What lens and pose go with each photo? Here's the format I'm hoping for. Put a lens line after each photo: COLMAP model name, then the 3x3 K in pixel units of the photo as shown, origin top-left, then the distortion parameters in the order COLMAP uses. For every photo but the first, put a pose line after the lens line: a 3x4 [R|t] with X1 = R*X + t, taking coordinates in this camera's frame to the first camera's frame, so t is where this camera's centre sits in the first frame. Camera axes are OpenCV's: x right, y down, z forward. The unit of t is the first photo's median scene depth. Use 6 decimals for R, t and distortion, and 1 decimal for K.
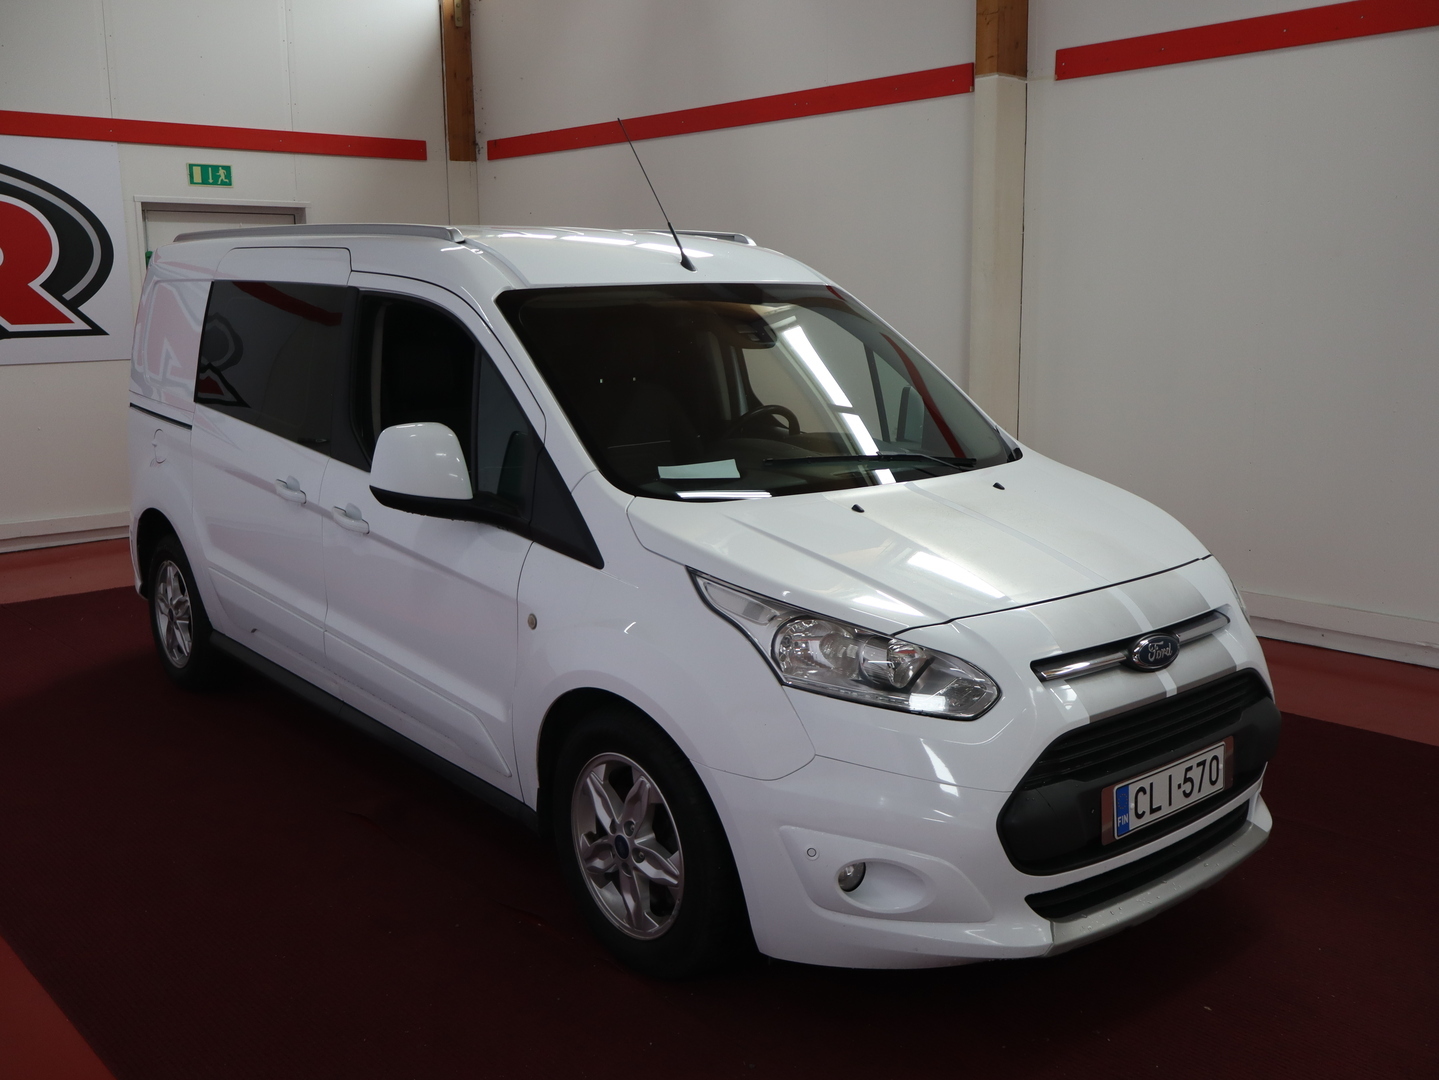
lens RADIAL K [[1344.0, 0, 719.5], [0, 1344.0, 540.0], [0, 0, 1]] dist [-0.005925, -0.012537]
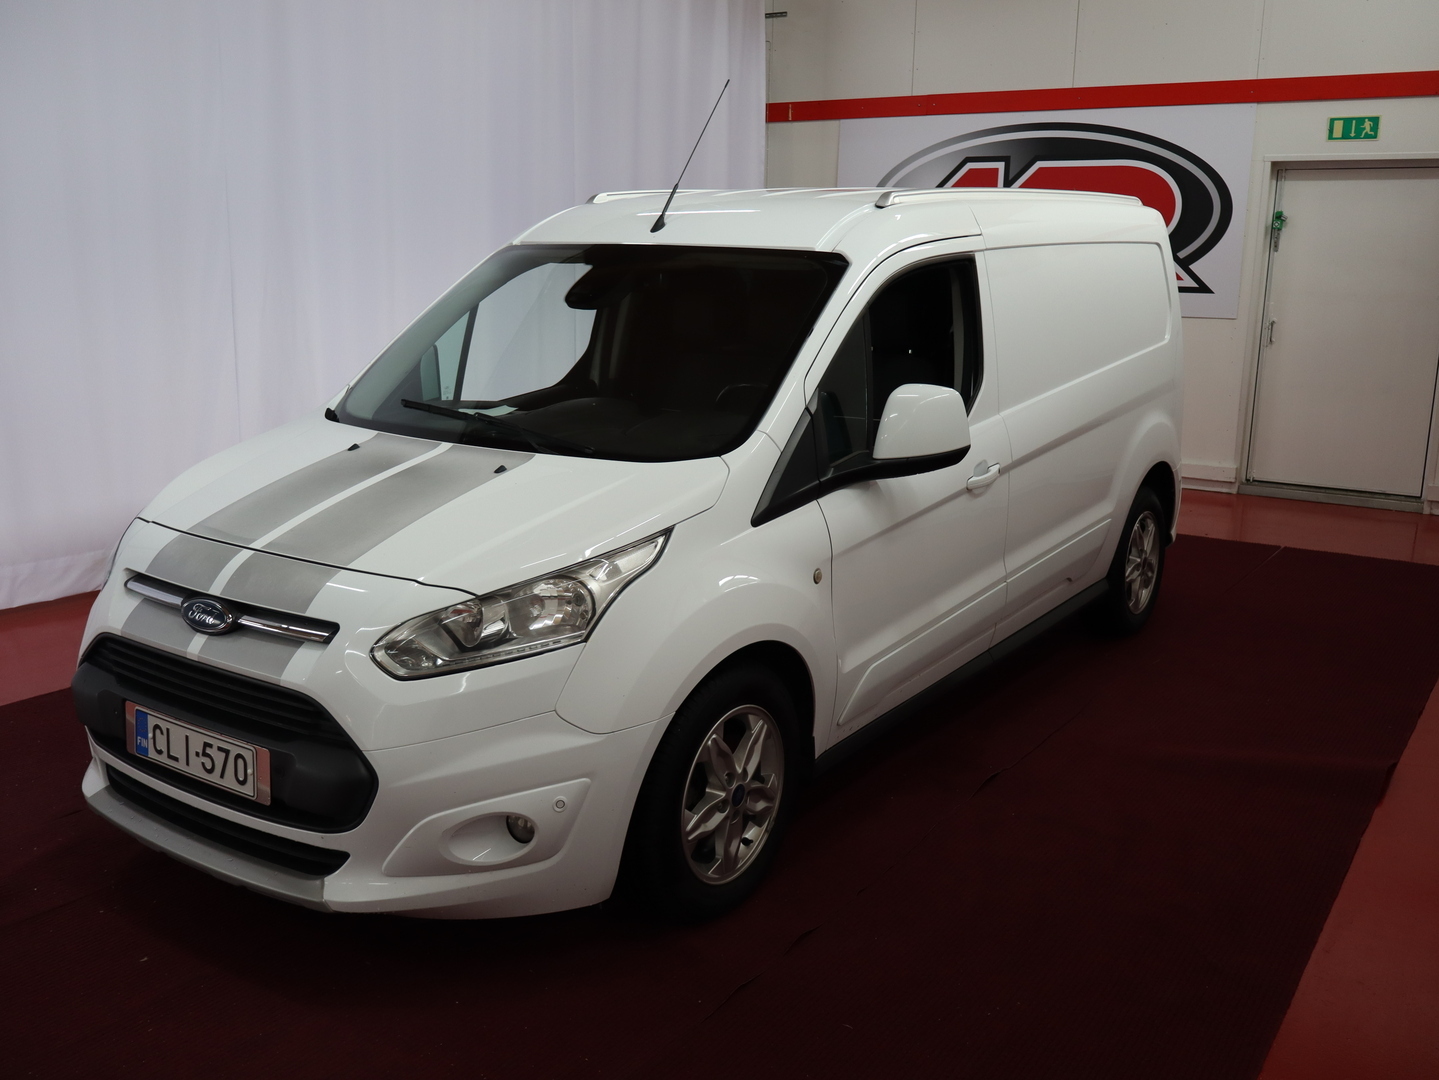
lens RADIAL K [[1336.9, 0, 719.5], [0, 1336.9, 540.0], [0, 0, 1]] dist [0.011446, -0.007498]
pose [[0.264759, 0.222754, -0.938234, 0.462986], [-0.196064, 0.965067, 0.173797, -0.075146], [0.944172, 0.137940, 0.299184, 0.361834]]
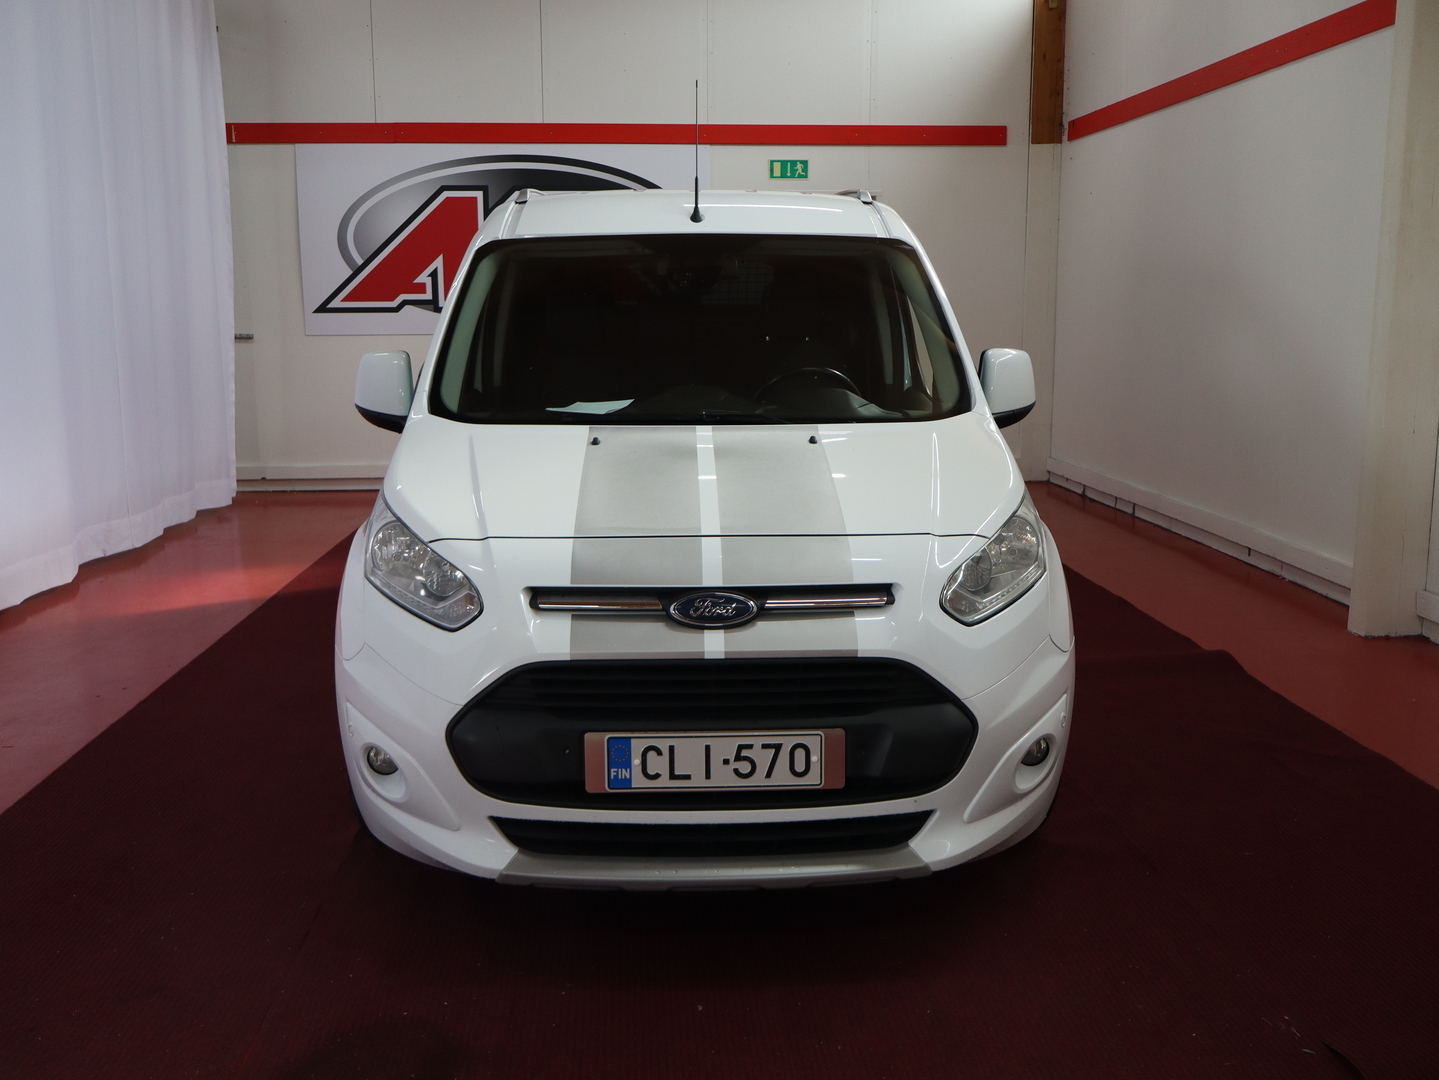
lens RADIAL K [[1344.0, 0, 719.5], [0, 1344.0, 540.0], [0, 0, 1]] dist [-0.005925, -0.012537]
pose [[0.787755, 0.114098, -0.605329, 0.300773], [-0.116518, 0.992556, 0.035454, 0.001272], [0.604868, 0.042603, 0.795186, 0.093825]]
